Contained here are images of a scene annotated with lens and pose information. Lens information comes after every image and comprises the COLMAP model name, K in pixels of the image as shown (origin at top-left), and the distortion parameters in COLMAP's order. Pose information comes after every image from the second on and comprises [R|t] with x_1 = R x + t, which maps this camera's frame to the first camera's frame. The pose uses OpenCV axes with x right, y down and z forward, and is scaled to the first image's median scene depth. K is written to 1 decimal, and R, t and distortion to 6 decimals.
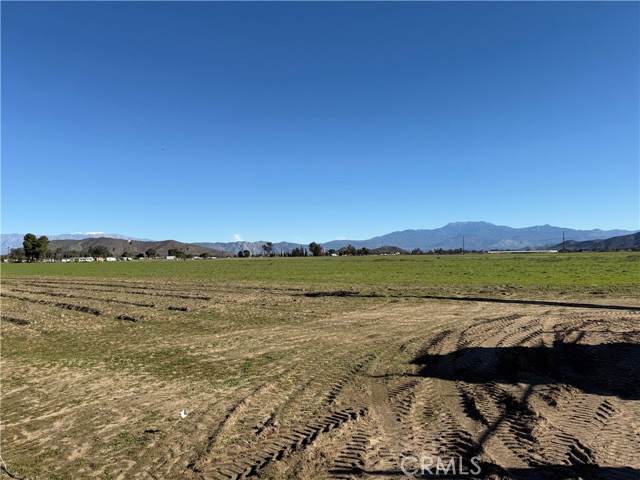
lens RADIAL K [[452.9, 0, 315.3], [0, 452.9, 241.6], [0, 0, 1]] dist [0.053964, -0.056387]
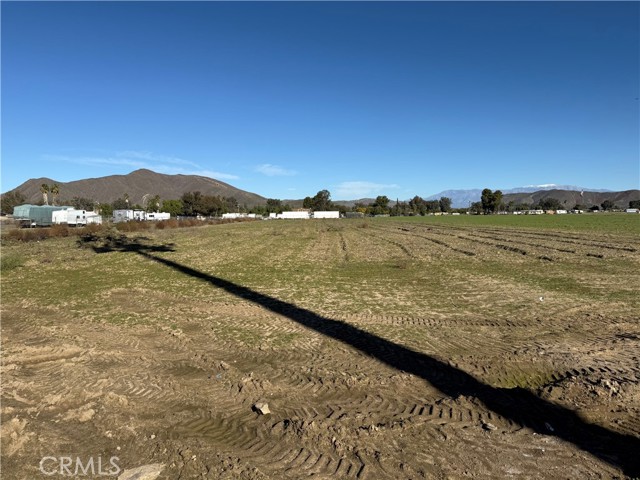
lens RADIAL K [[452.9, 0, 322.4], [0, 452.9, 246.1], [0, 0, 1]] dist [0.053964, -0.056387]
pose [[0.619742, 0.061790, -0.782370, 0.180214], [0.026980, 0.994629, 0.099926, -0.004656], [0.784342, -0.083037, 0.614746, -0.233011]]
